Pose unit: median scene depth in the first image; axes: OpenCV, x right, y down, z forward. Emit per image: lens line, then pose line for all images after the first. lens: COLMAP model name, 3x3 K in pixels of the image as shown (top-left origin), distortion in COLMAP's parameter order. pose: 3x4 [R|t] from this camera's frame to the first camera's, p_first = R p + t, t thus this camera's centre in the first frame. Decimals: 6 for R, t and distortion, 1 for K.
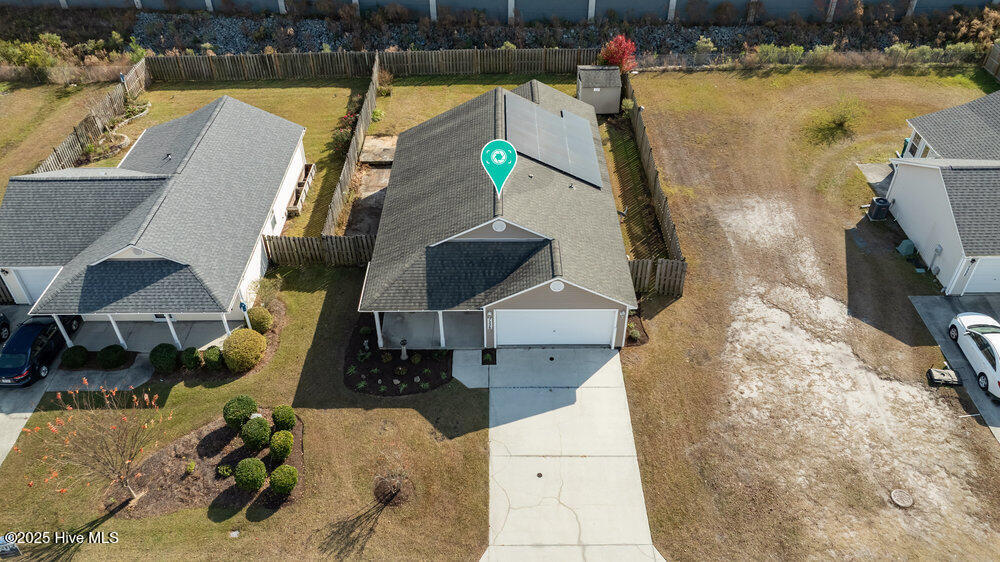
lens RADIAL K [[735.2, 0, 500.0], [0, 735.2, 281.0], [0, 0, 1]] dist [-0.010457, -0.002107]
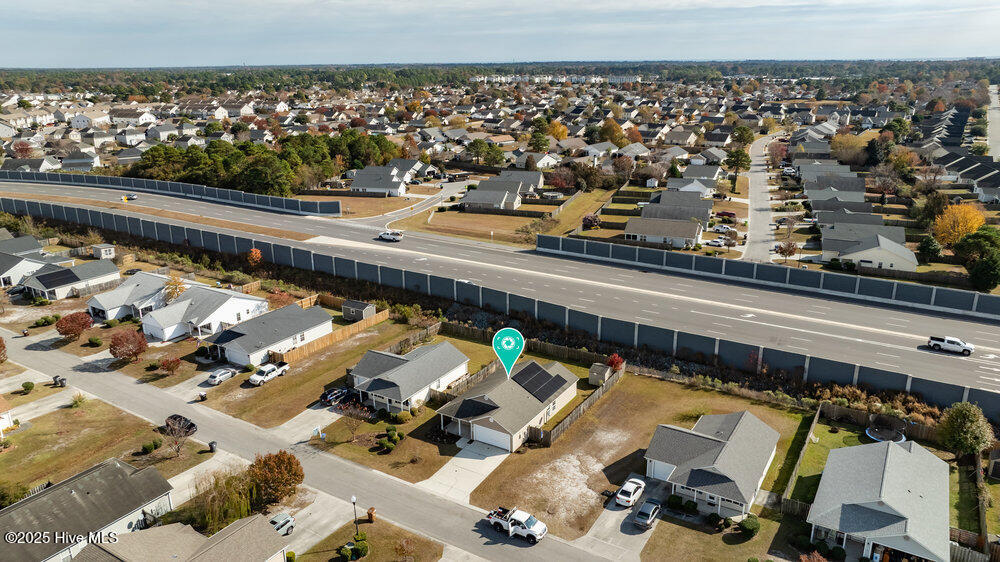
lens RADIAL K [[701.0, 0, 500.0], [0, 701.0, 281.0], [0, 0, 1]] dist [-0.004039, -0.001863]
pose [[0.852452, 0.160287, -0.497627, 1.345663], [-0.335244, 0.897977, -0.285043, 0.281358], [0.401169, 0.409812, 0.819217, -1.449429]]
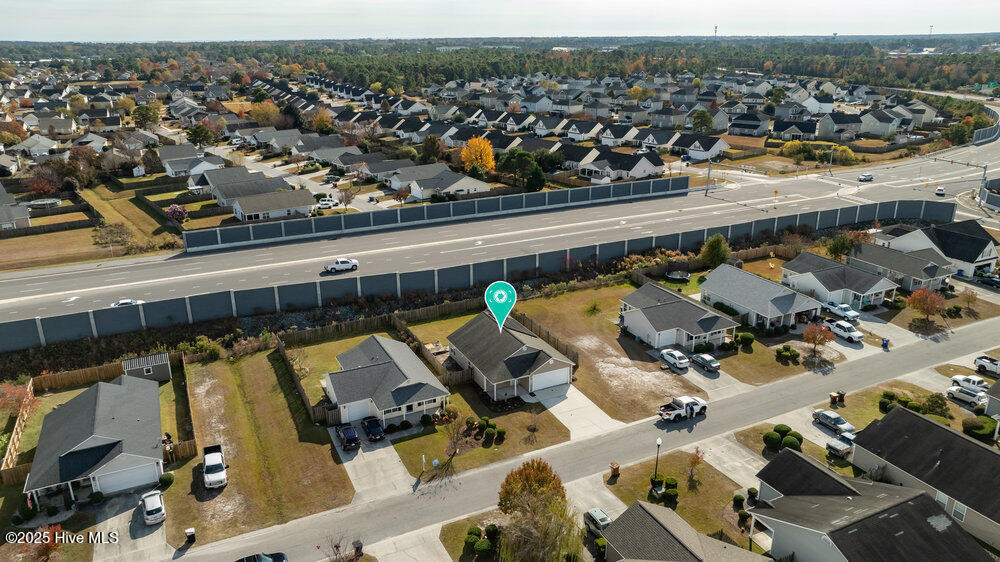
lens RADIAL K [[701.0, 0, 500.0], [0, 701.0, 281.0], [0, 0, 1]] dist [-0.004039, -0.001863]
pose [[0.897949, -0.141068, 0.416879, -1.190905], [0.279874, 0.914062, -0.293533, 0.461631], [-0.339645, 0.380251, 0.860262, -1.441125]]
